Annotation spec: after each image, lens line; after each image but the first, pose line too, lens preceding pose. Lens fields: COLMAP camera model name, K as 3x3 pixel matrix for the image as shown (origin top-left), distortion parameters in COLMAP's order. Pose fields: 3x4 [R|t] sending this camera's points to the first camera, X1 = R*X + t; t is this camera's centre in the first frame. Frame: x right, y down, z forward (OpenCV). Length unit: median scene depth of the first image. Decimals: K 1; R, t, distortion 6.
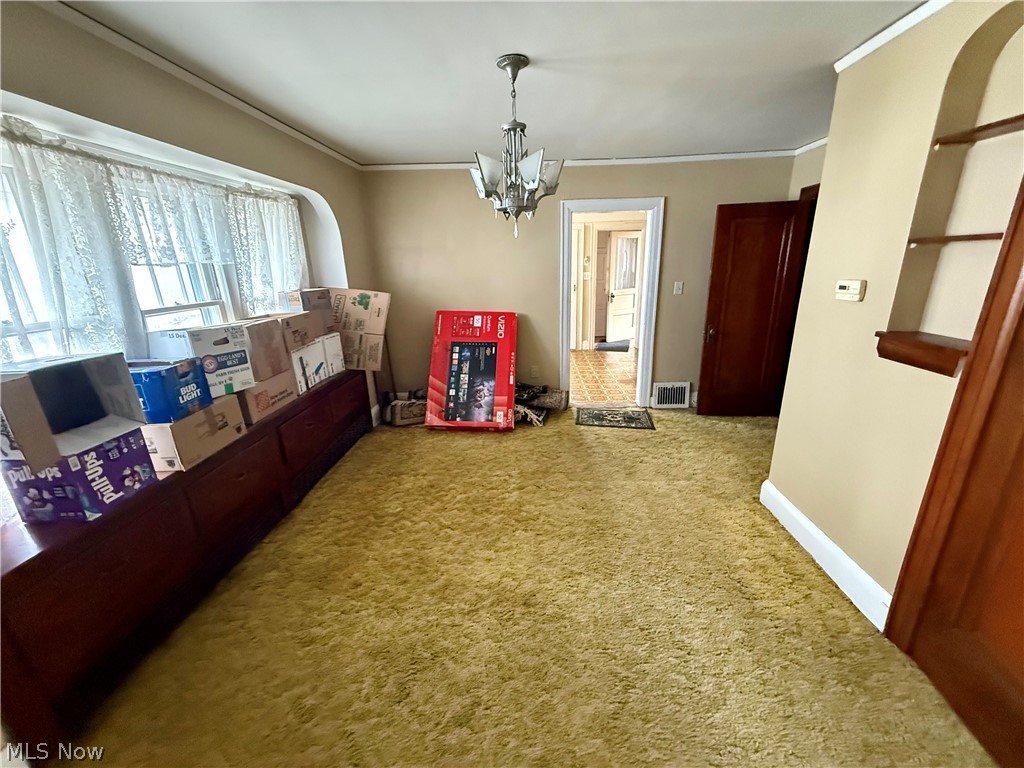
lens RADIAL K [[408.4, 0, 507.8], [0, 408.4, 384.3], [0, 0, 1]] dist [-0.001482, 0.000124]
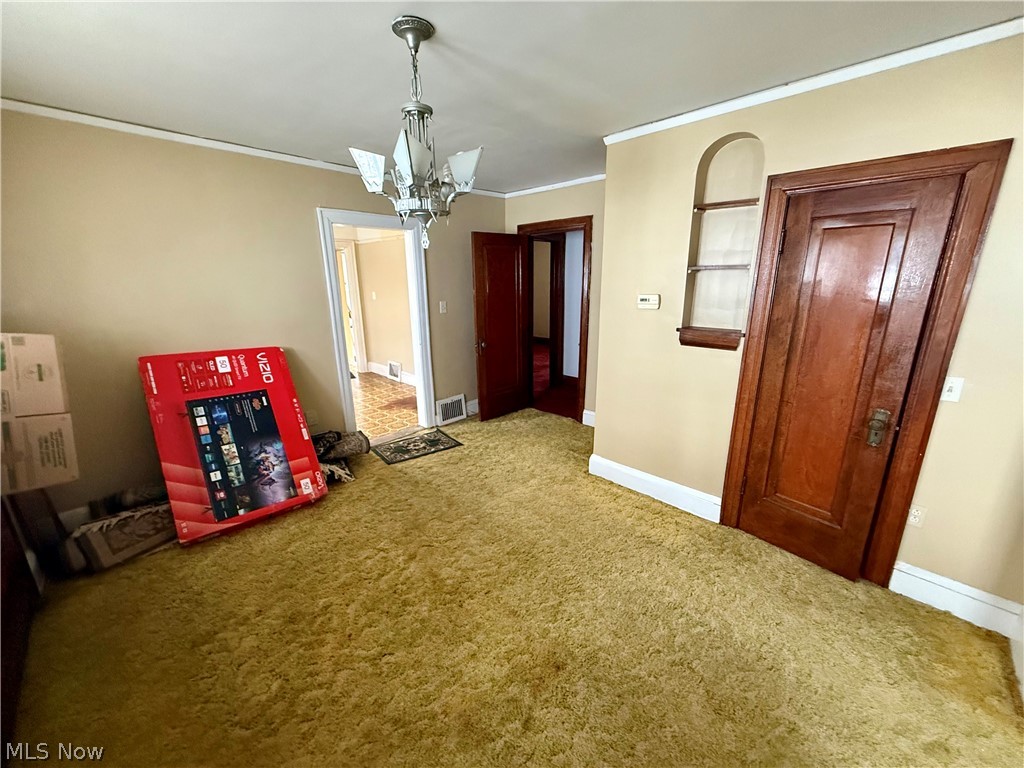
lens RADIAL K [[408.4, 0, 507.8], [0, 408.4, 384.3], [0, 0, 1]] dist [-0.001482, 0.000124]
pose [[0.666717, -0.171189, 0.725384, -0.272086], [0.208291, 0.977281, 0.039192, -0.052186], [-0.715614, 0.124961, 0.687228, 0.200257]]
